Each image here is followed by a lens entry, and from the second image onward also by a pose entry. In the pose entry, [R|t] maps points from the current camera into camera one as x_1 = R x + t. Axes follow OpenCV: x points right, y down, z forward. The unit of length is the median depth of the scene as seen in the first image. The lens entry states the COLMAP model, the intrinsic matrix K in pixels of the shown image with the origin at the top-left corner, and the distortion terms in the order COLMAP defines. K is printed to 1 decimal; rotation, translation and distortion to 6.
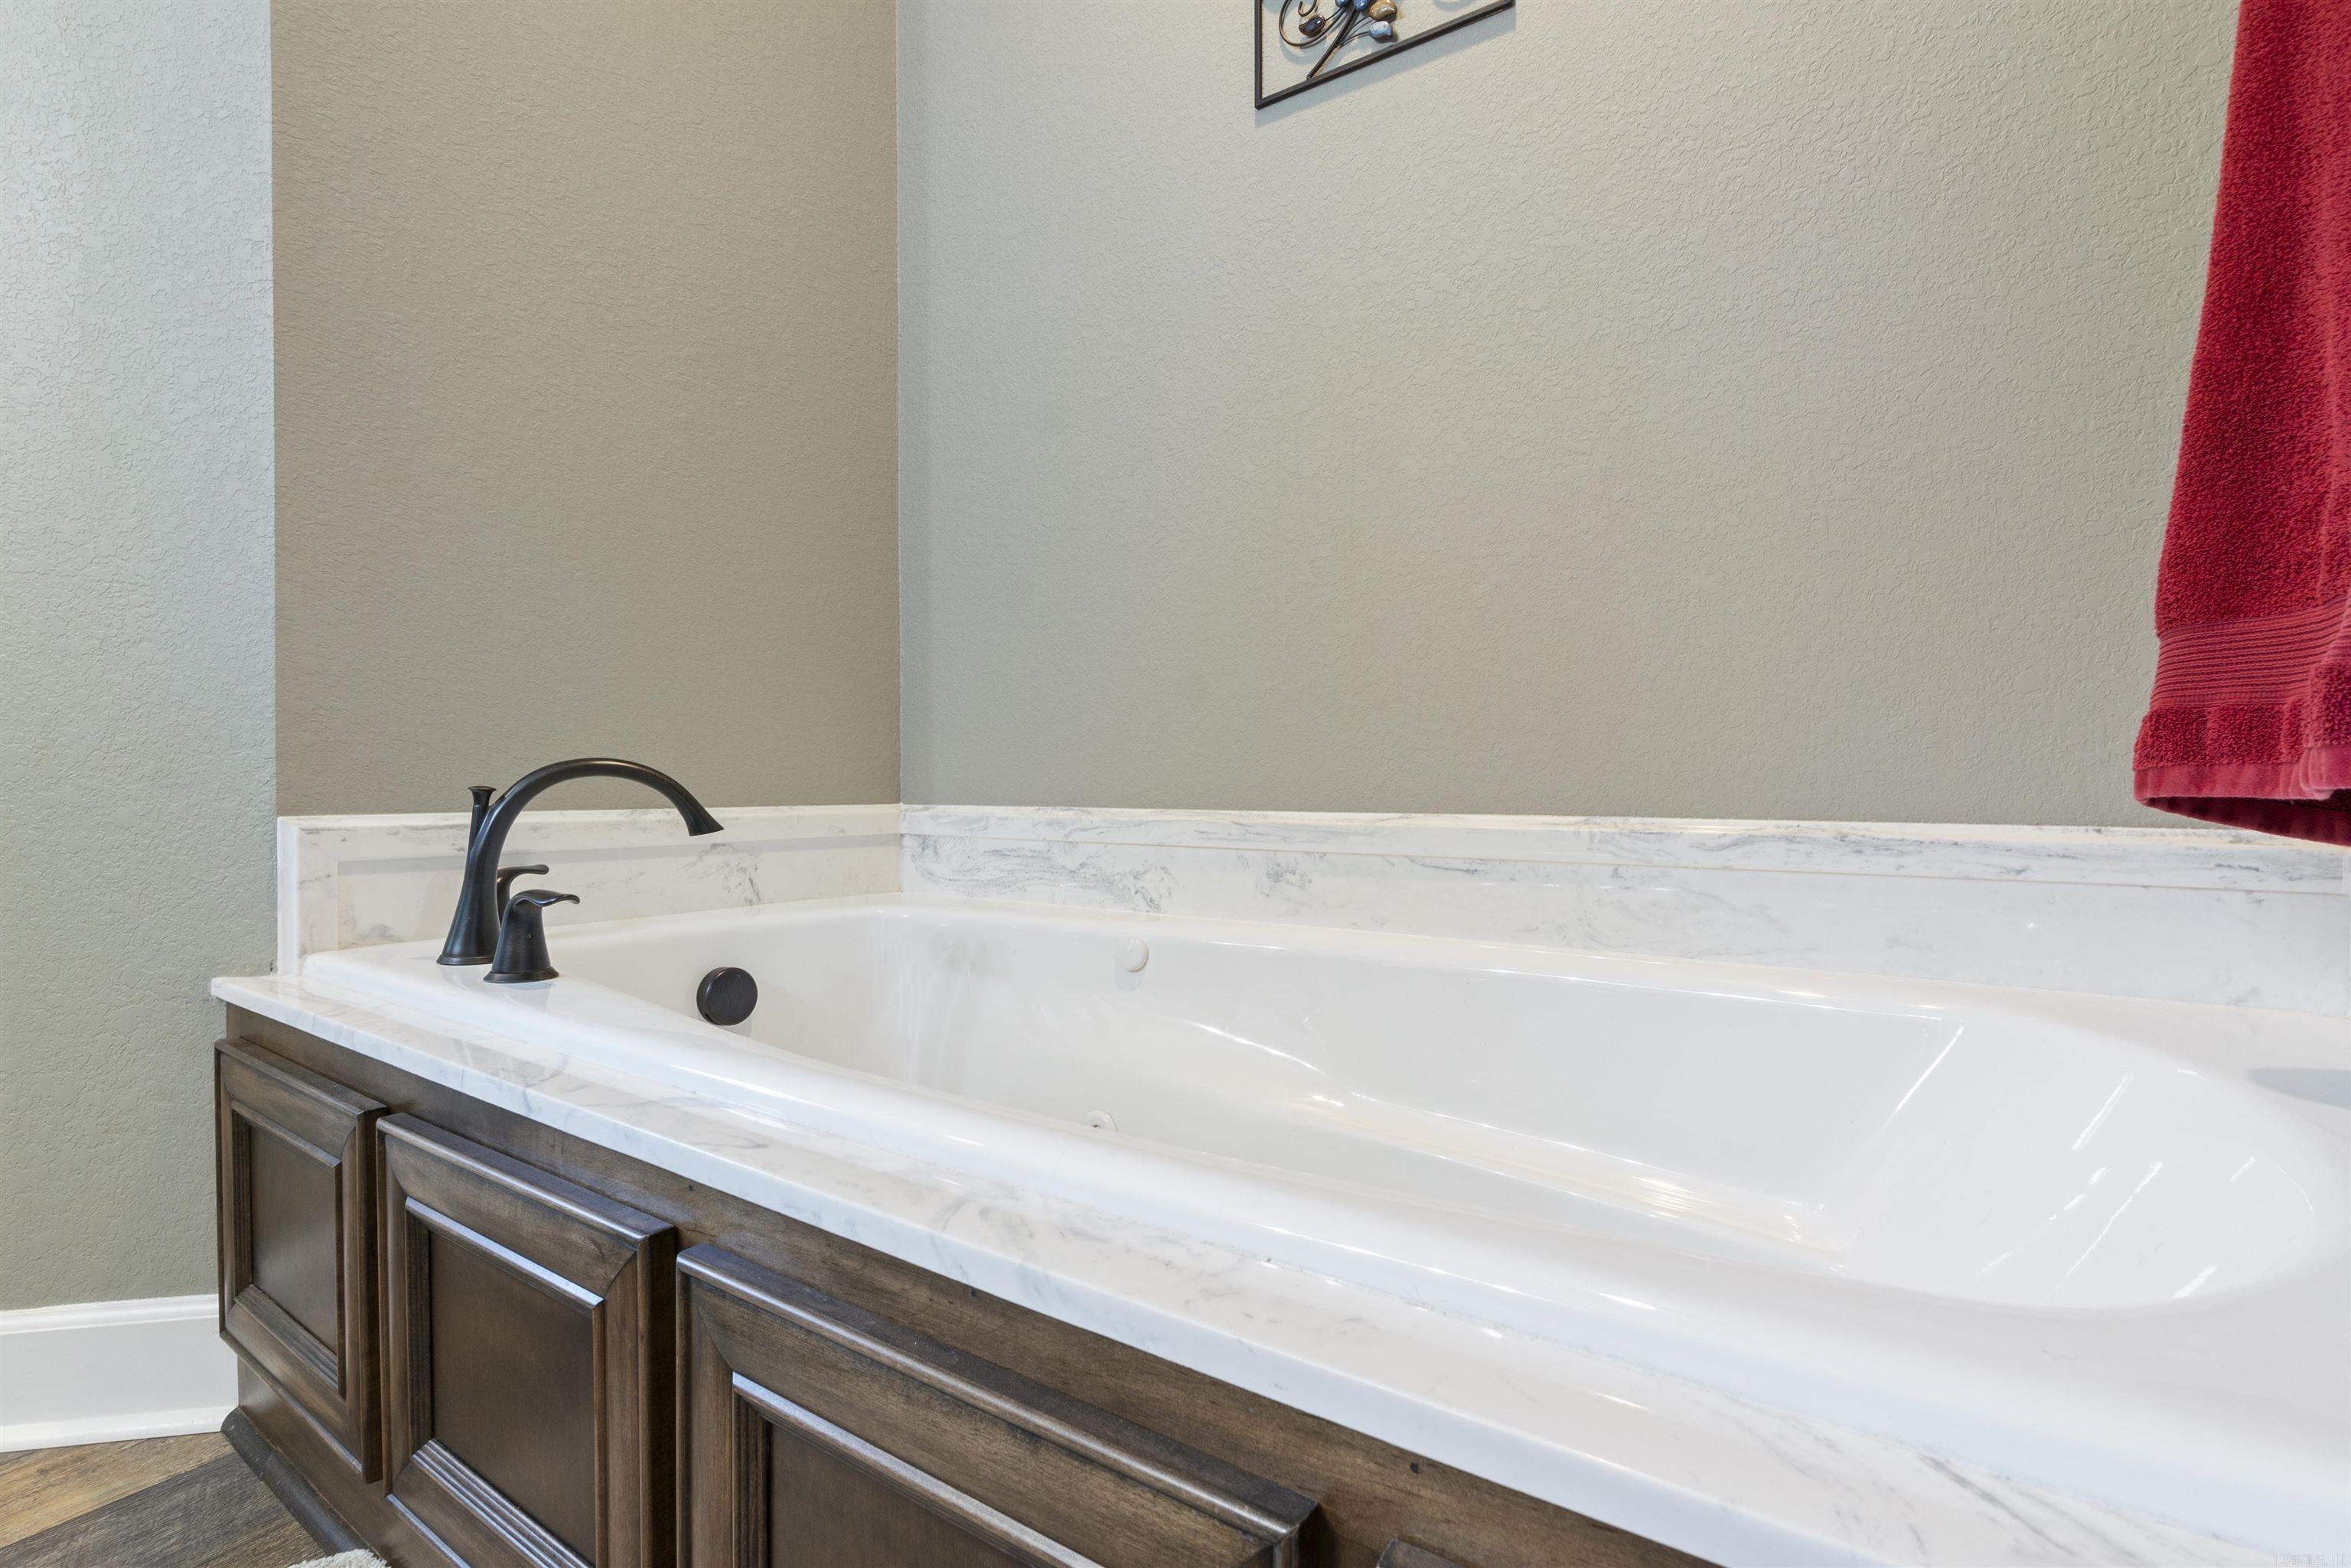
lens RADIAL K [[1088.0, 0, 1179.1], [0, 1088.0, 792.1], [0, 0, 1]] dist [-0.005972, -0.000514]
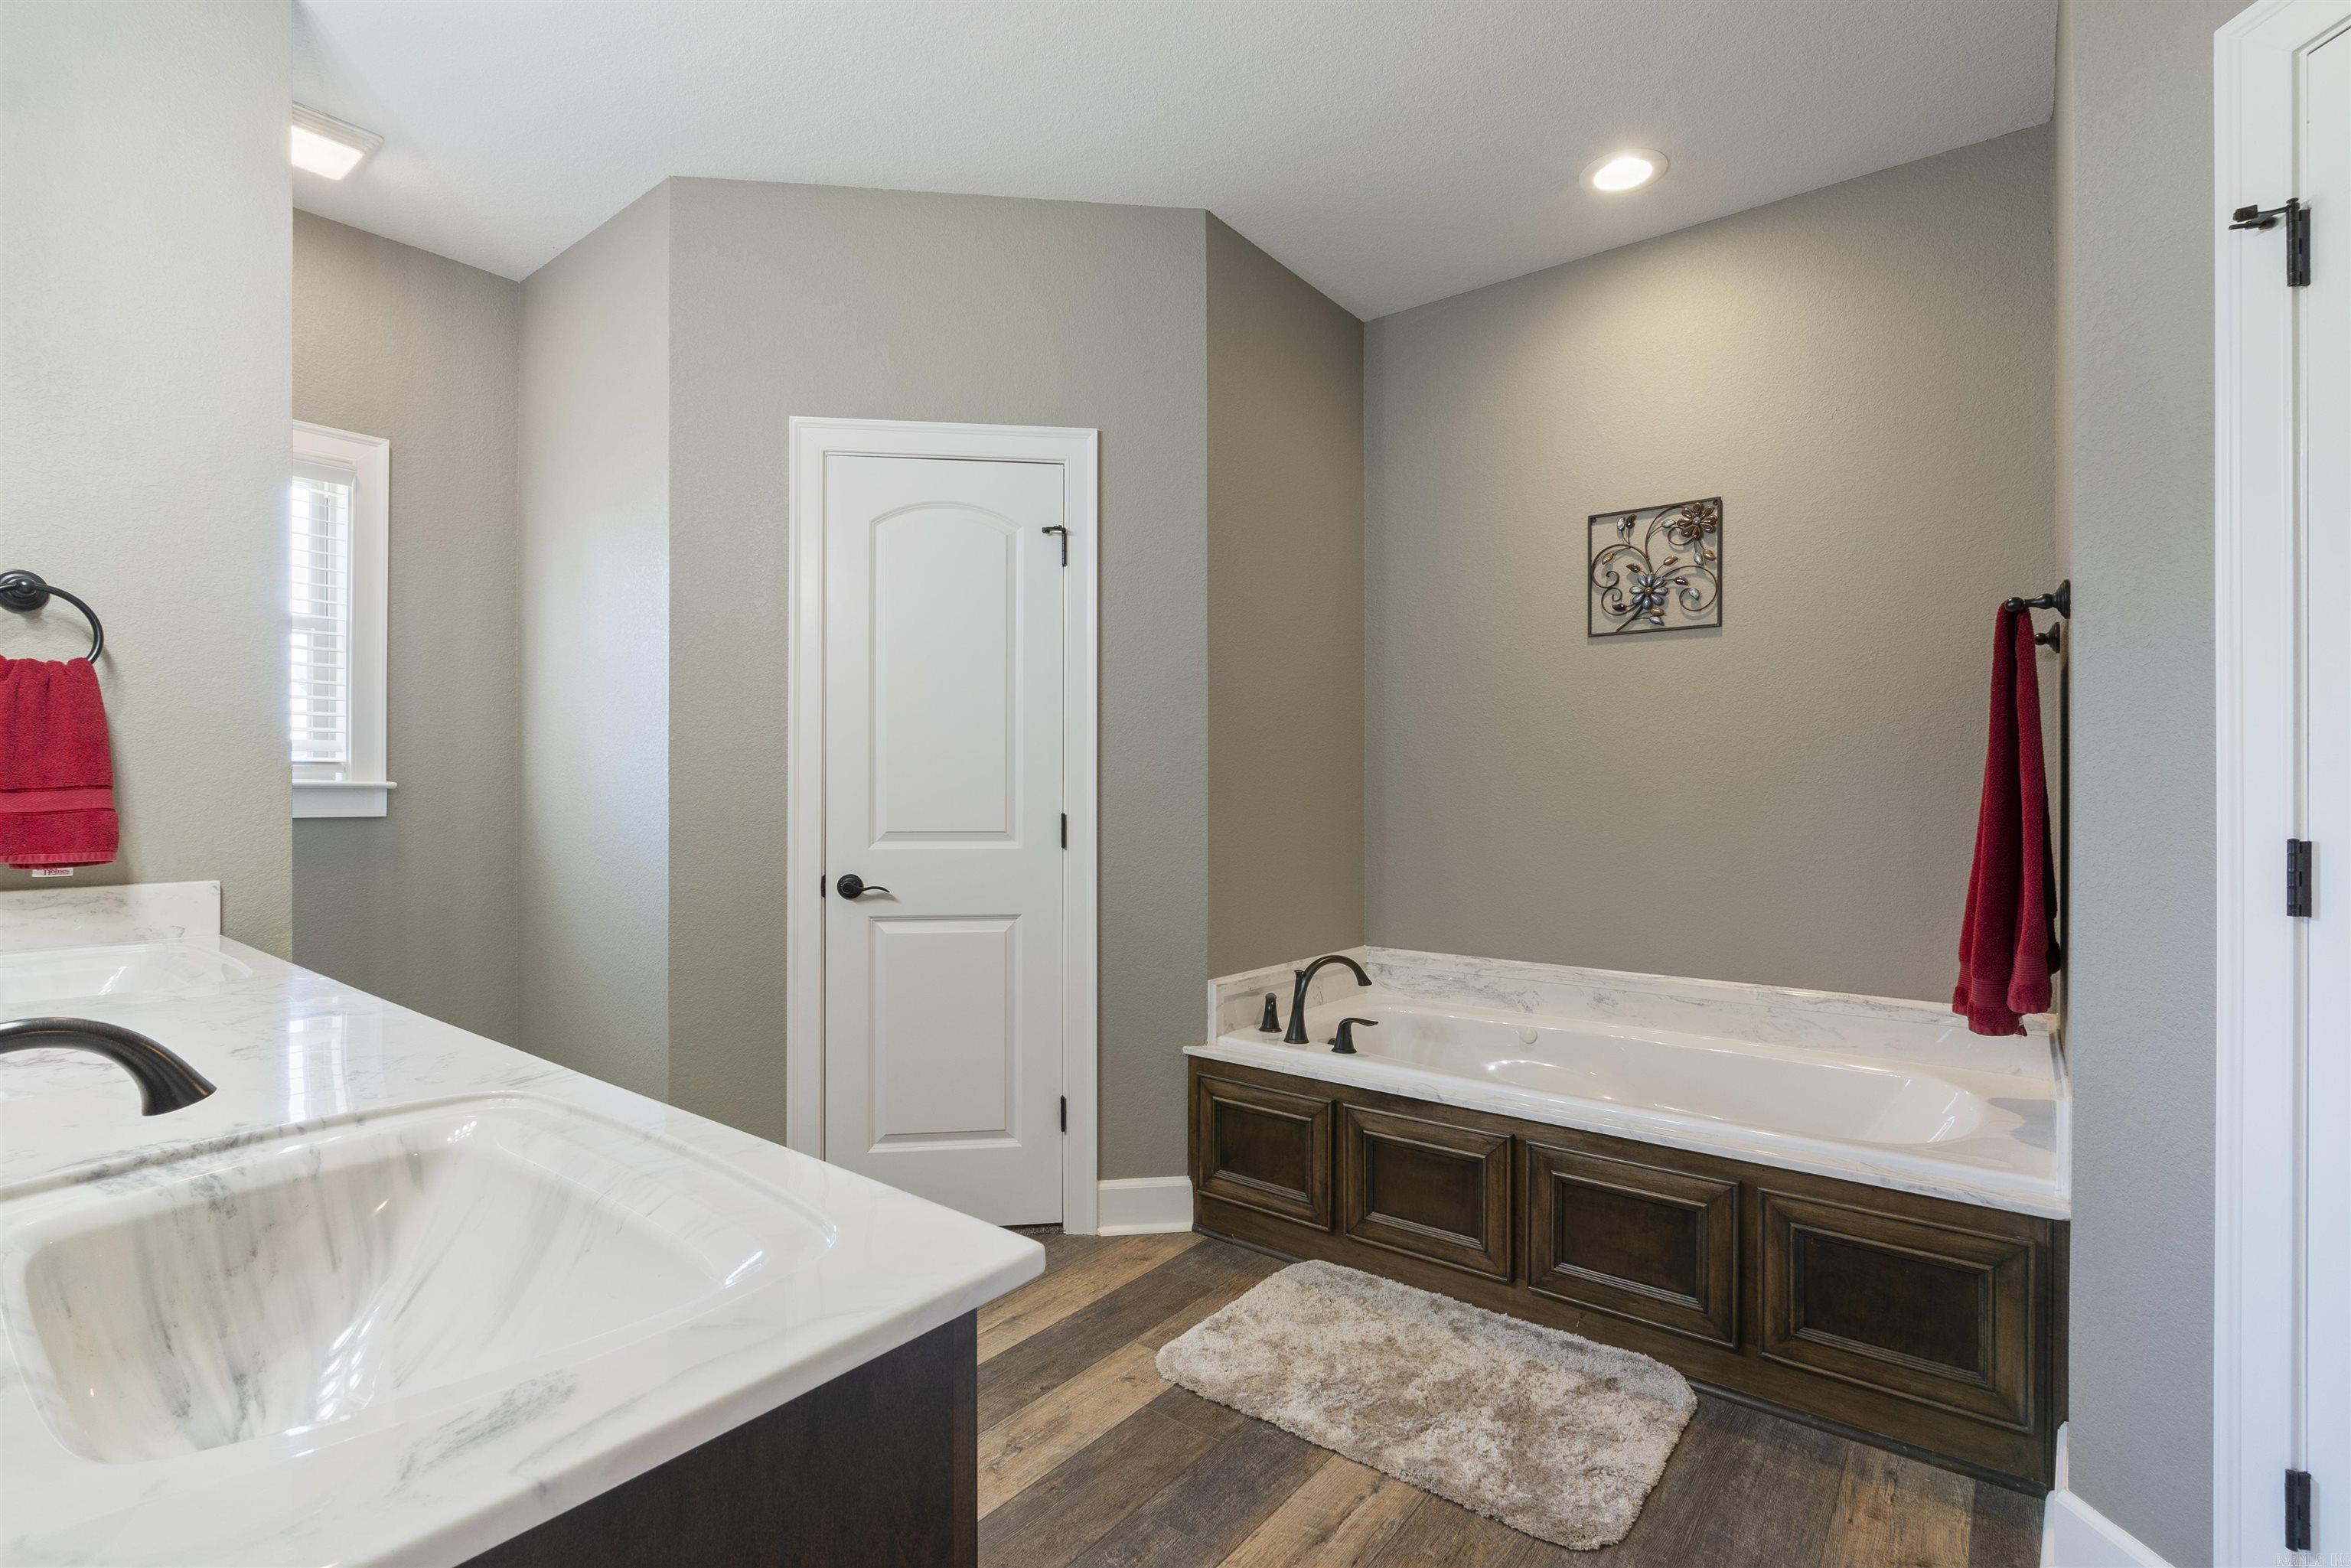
lens RADIAL K [[1088.0, 0, 1177.8], [0, 1088.0, 788.3], [0, 0, 1]] dist [-0.005972, -0.000514]
pose [[0.998444, 0.005096, -0.055525, -0.645477], [-0.006103, 0.999820, -0.017985, -0.306806], [0.055424, 0.018296, 0.998295, -1.228527]]
